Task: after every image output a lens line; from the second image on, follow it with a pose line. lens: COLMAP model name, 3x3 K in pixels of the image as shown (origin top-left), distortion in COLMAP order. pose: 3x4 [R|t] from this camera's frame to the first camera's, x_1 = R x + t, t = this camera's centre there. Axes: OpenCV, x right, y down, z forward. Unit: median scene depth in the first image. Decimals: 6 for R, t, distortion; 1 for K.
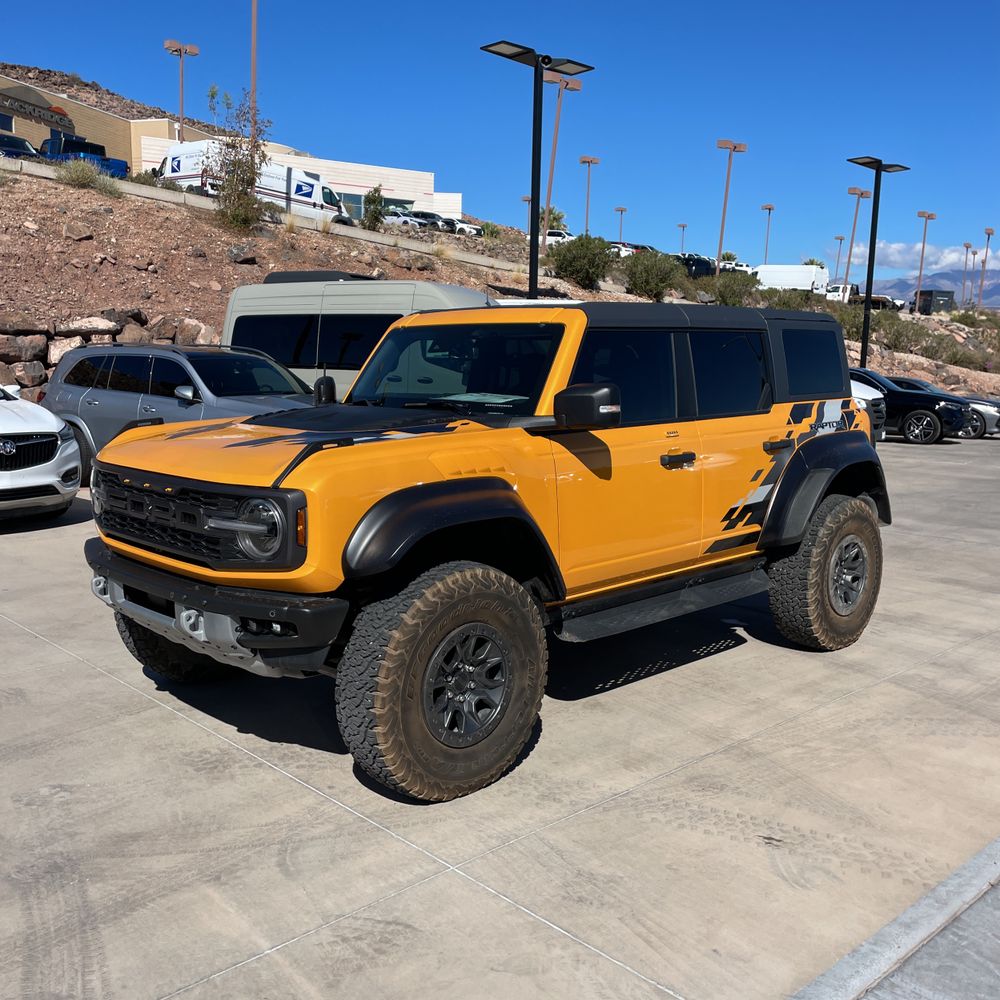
lens RADIAL K [[1013.6, 0, 498.2], [0, 1013.6, 481.1], [0, 0, 1]] dist [0.111822, -0.156507]
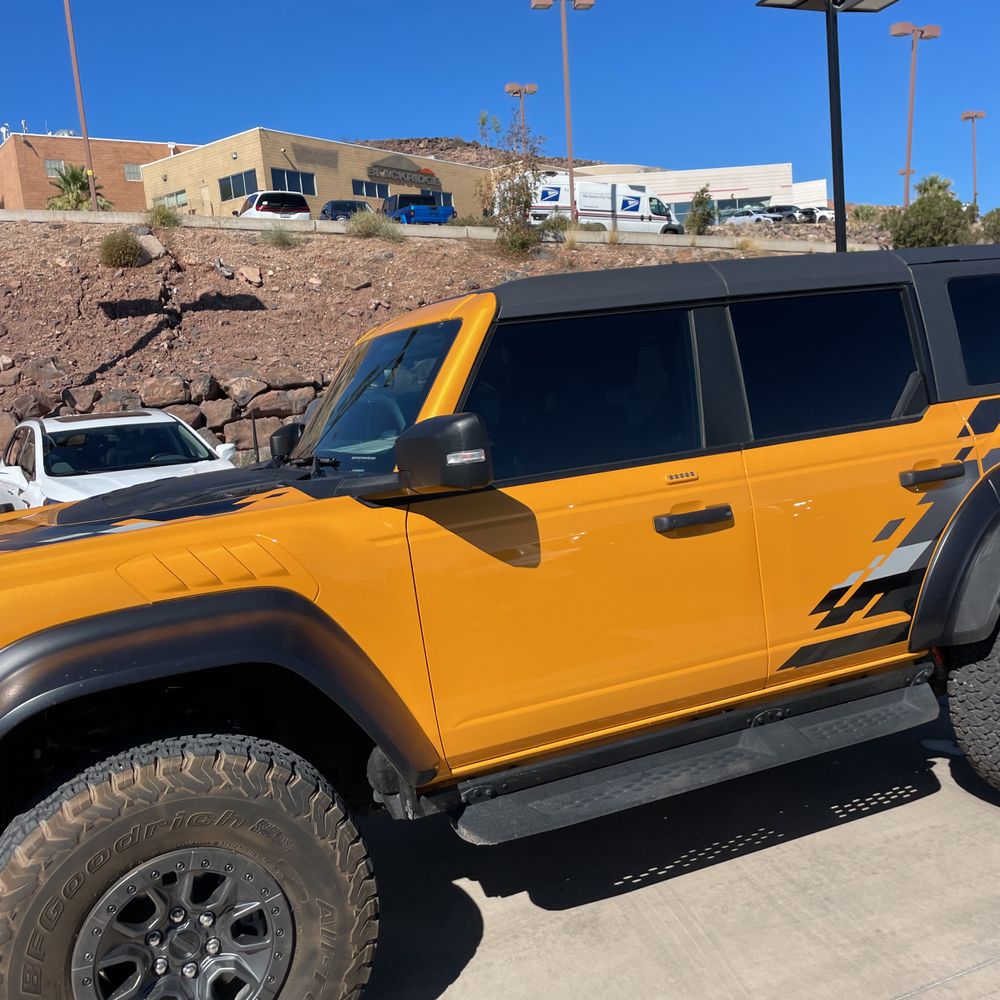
lens RADIAL K [[1012.4, 0, 504.4], [0, 1012.4, 486.9], [0, 0, 1]] dist [0.108284, -0.143178]
pose [[0.928649, -0.063383, -0.365504, 0.308090], [0.060491, 0.997981, -0.019371, -0.037592], [0.365994, -0.004121, 0.930608, 0.423232]]
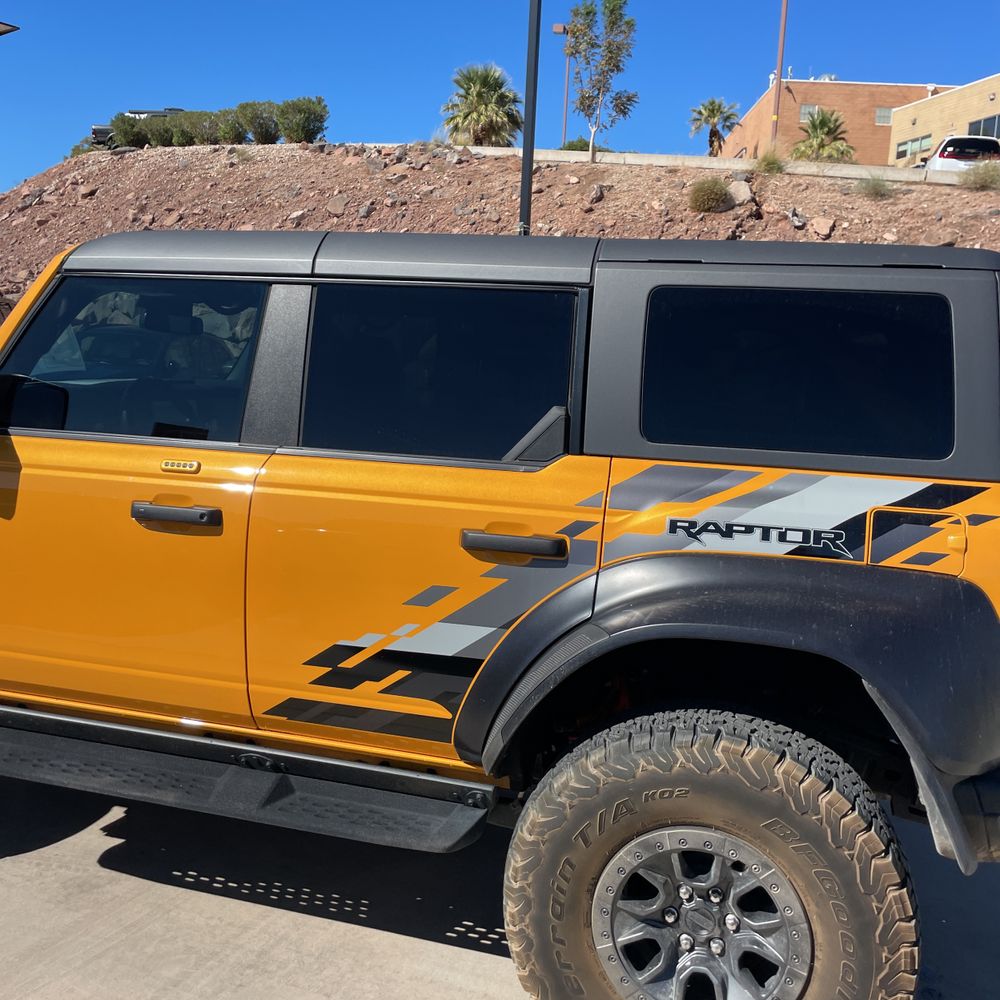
lens RADIAL K [[1014.5, 0, 519.3], [0, 1014.5, 478.5], [0, 0, 1]] dist [0.105916, -0.139219]
pose [[0.500409, 0.127413, -0.856363, 0.766576], [-0.157154, 0.986048, 0.054876, -0.103729], [0.851407, 0.107120, 0.513450, 0.919872]]
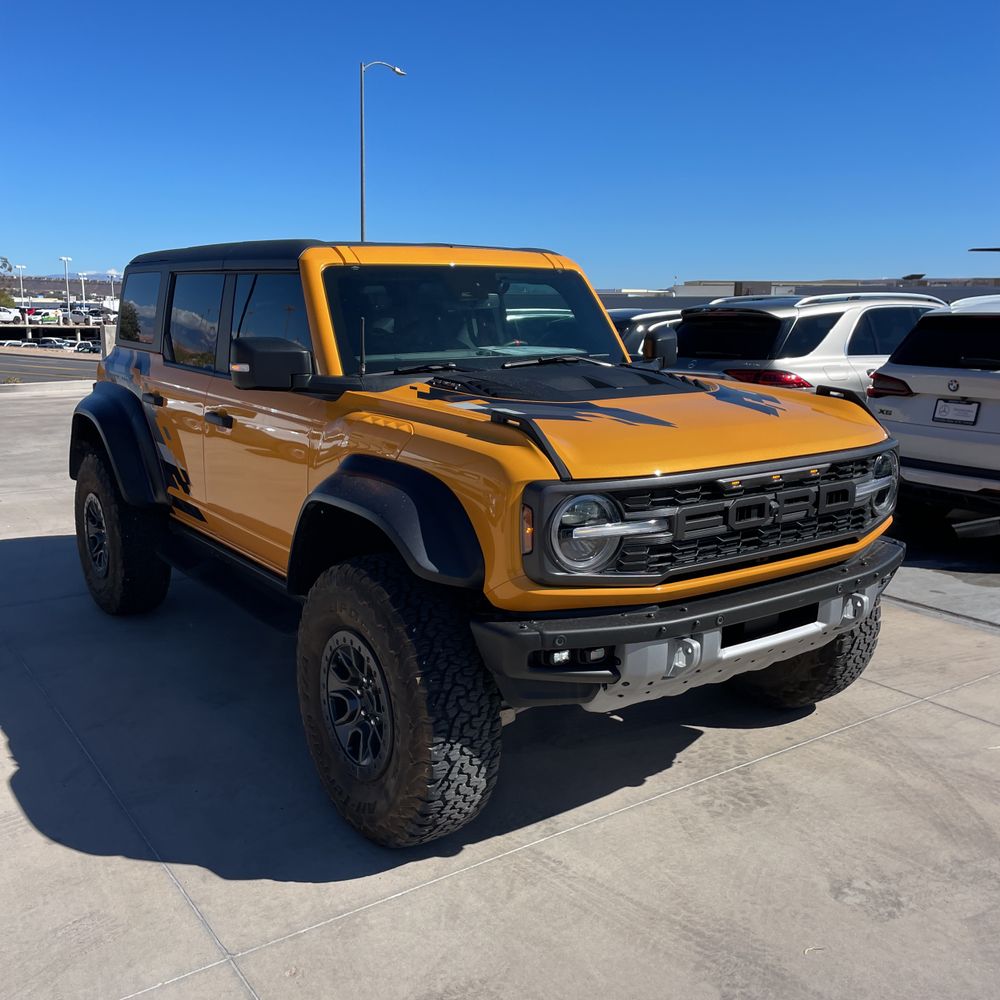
lens RADIAL K [[1012.4, 0, 504.4], [0, 1012.4, 486.9], [0, 0, 1]] dist [0.108284, -0.143178]
pose [[0.135327, -0.184499, 0.973472, -0.954945], [0.119020, 0.978422, 0.168892, -0.122443], [-0.983626, 0.093007, 0.154366, 0.924342]]
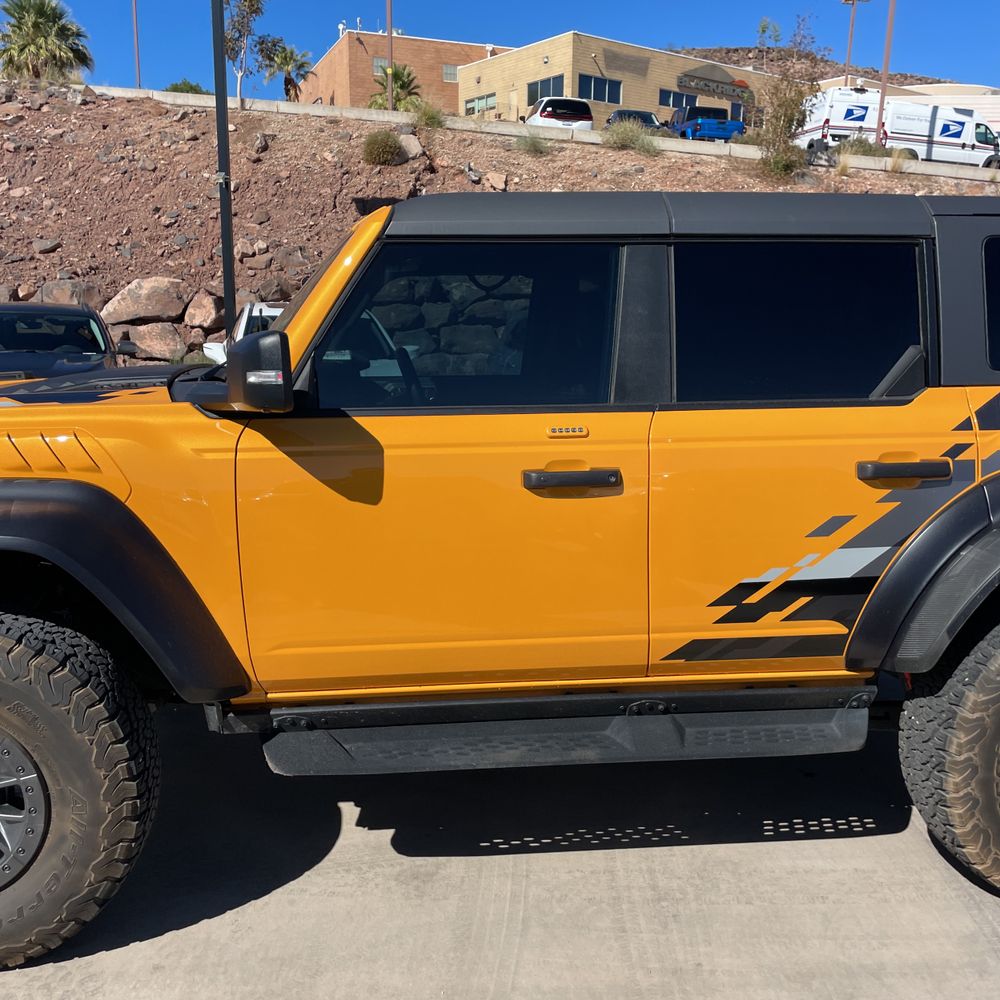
lens RADIAL K [[1012.5, 0, 500.5], [0, 1012.5, 480.5], [0, 0, 1]] dist [0.106753, -0.137483]
pose [[0.794934, 0.095316, -0.599162, 0.493956], [-0.077786, 0.995443, 0.055155, -0.050436], [0.601689, 0.002762, 0.798726, 0.574421]]
